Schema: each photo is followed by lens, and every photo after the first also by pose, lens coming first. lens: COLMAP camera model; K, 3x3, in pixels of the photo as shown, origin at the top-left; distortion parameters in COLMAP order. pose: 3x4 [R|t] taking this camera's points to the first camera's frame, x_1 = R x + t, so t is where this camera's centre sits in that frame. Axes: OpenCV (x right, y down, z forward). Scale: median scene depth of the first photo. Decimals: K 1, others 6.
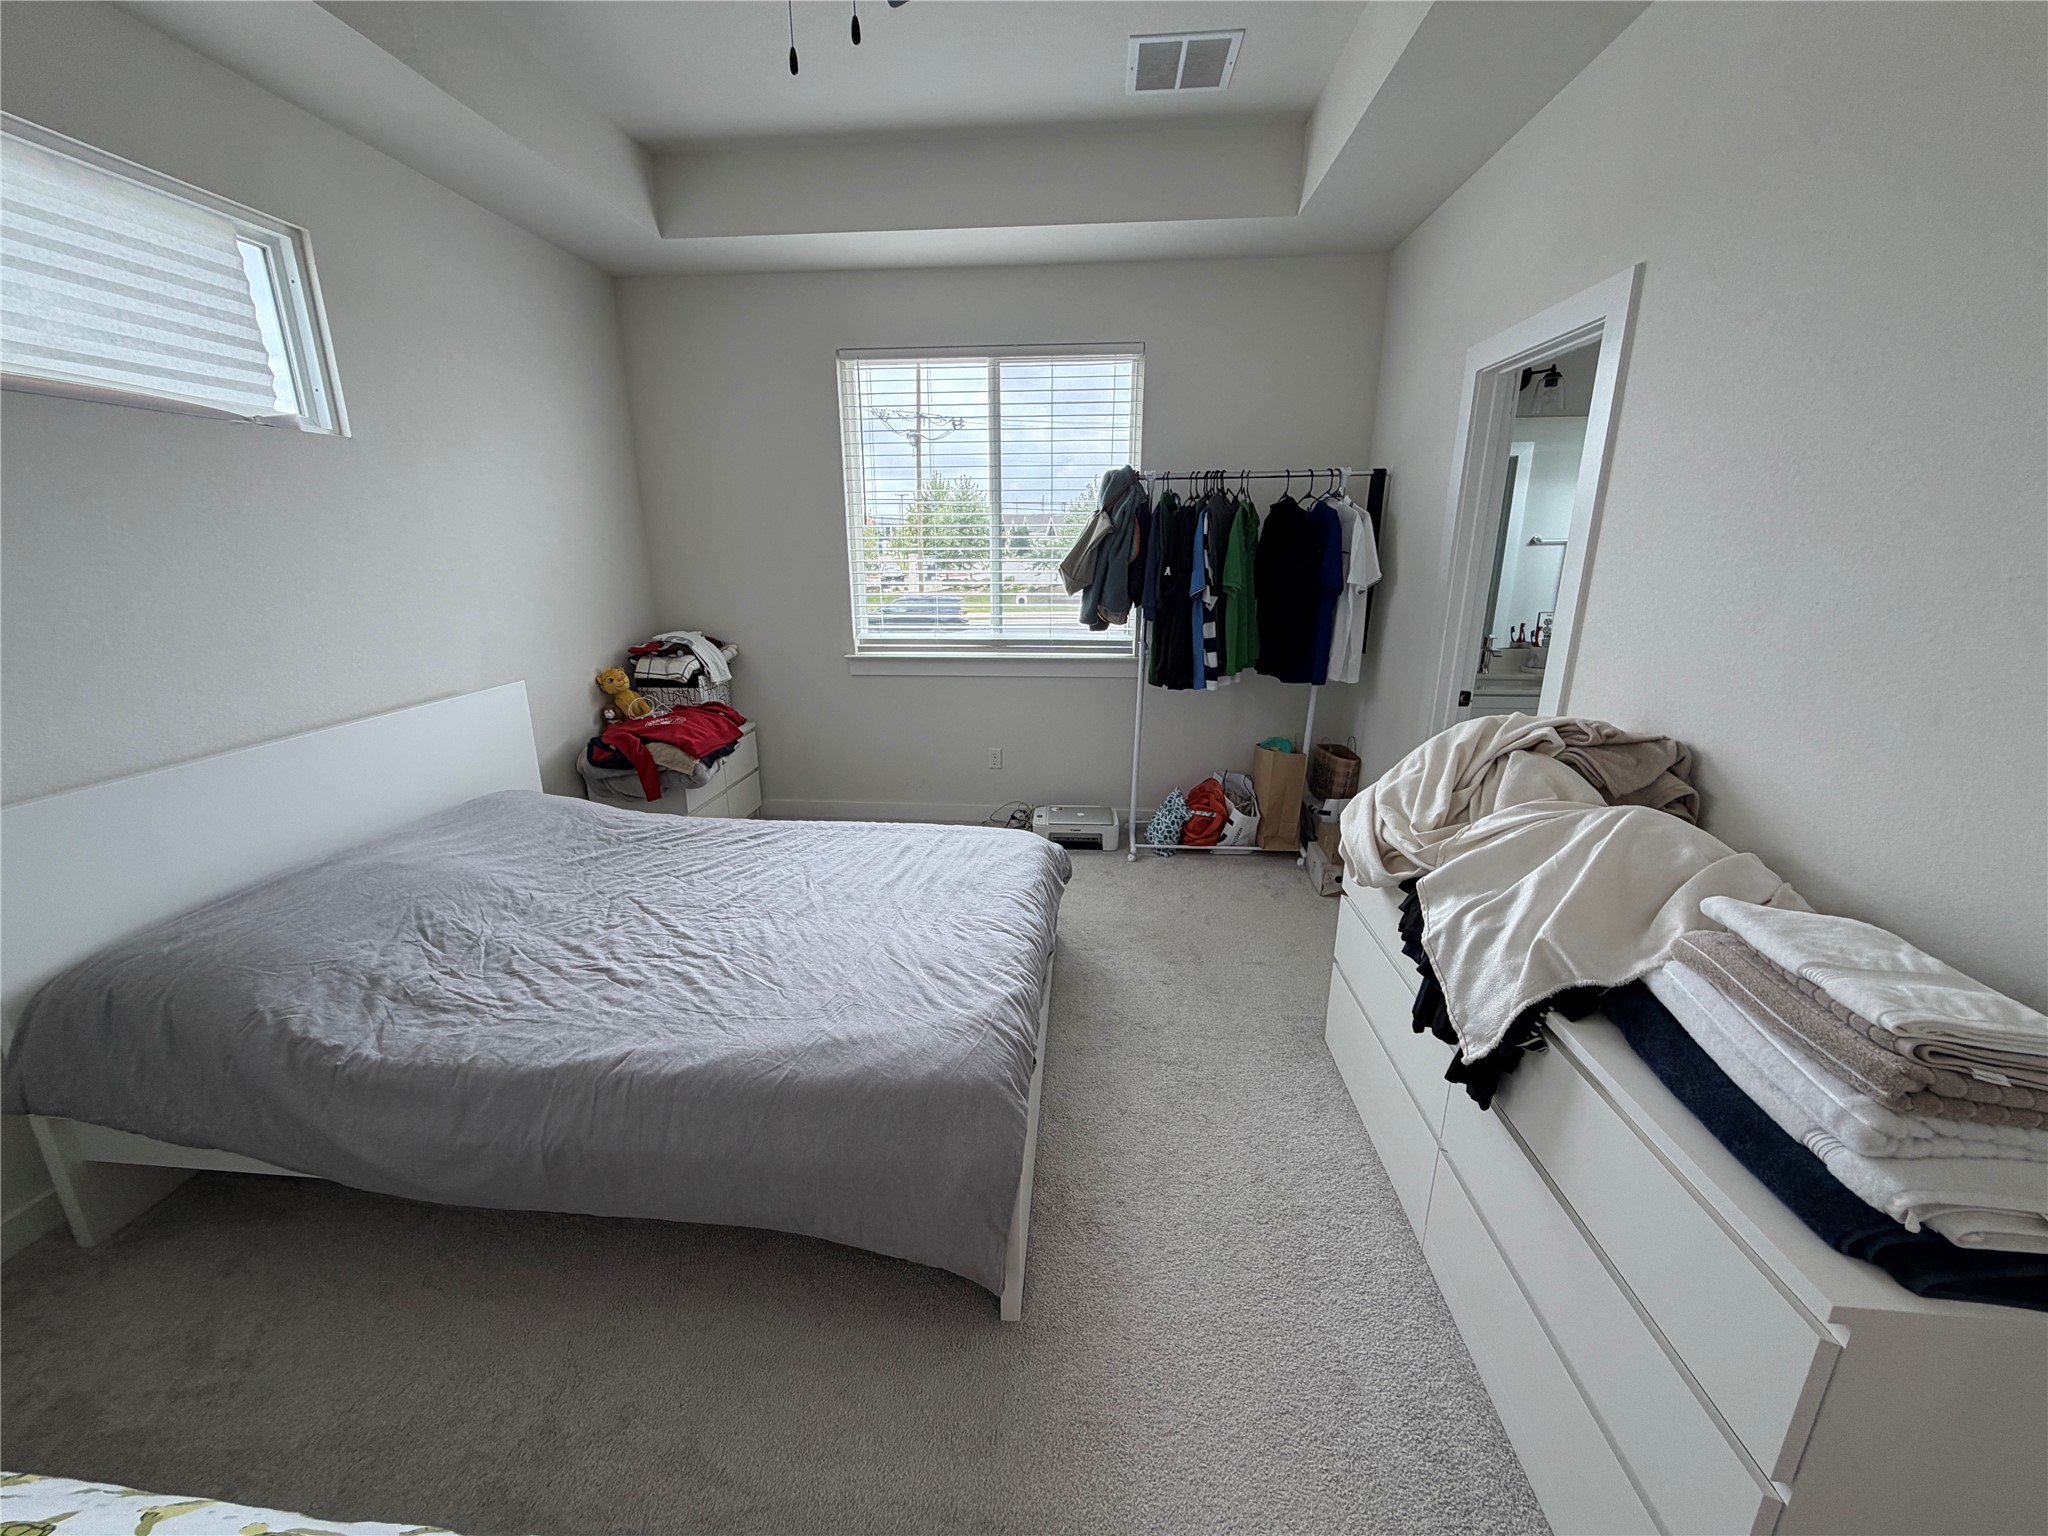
lens RADIAL K [[813.5, 0, 1019.2], [0, 813.5, 768.8], [0, 0, 1]] dist [0.001757, -0.000464]
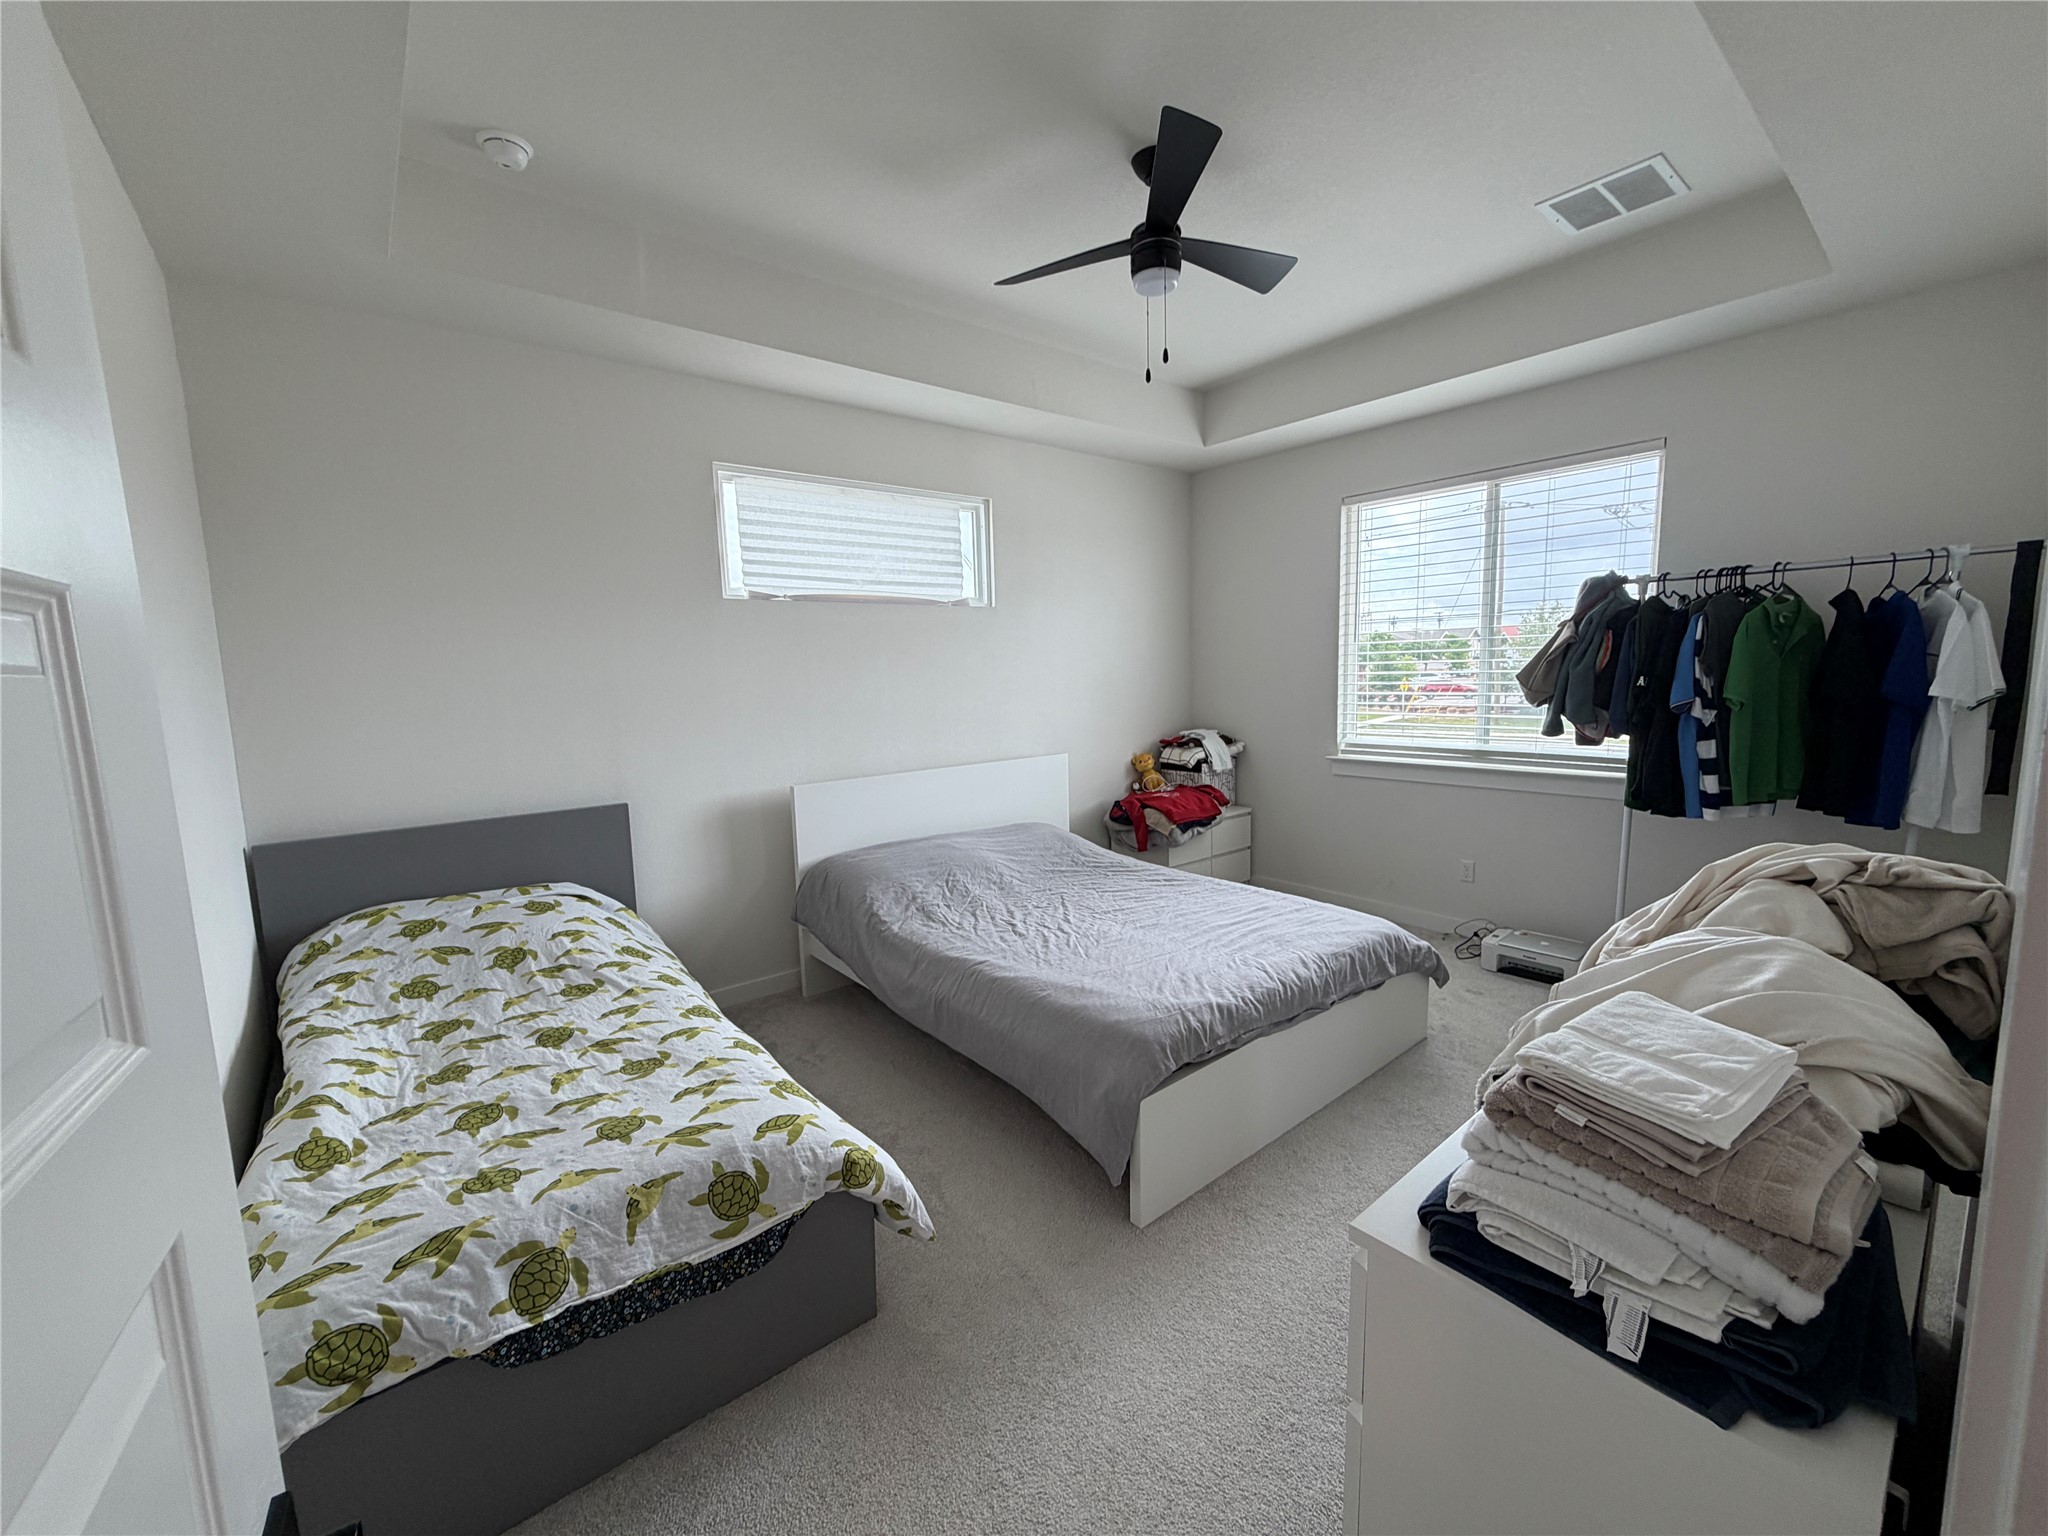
lens RADIAL K [[813.5, 0, 1019.2], [0, 813.5, 768.8], [0, 0, 1]] dist [0.001757, -0.000464]
pose [[0.699790, 0.073739, -0.710532, 0.347529], [-0.170731, 0.983096, -0.066125, 0.029015], [0.693646, 0.167584, 0.700551, -0.089964]]
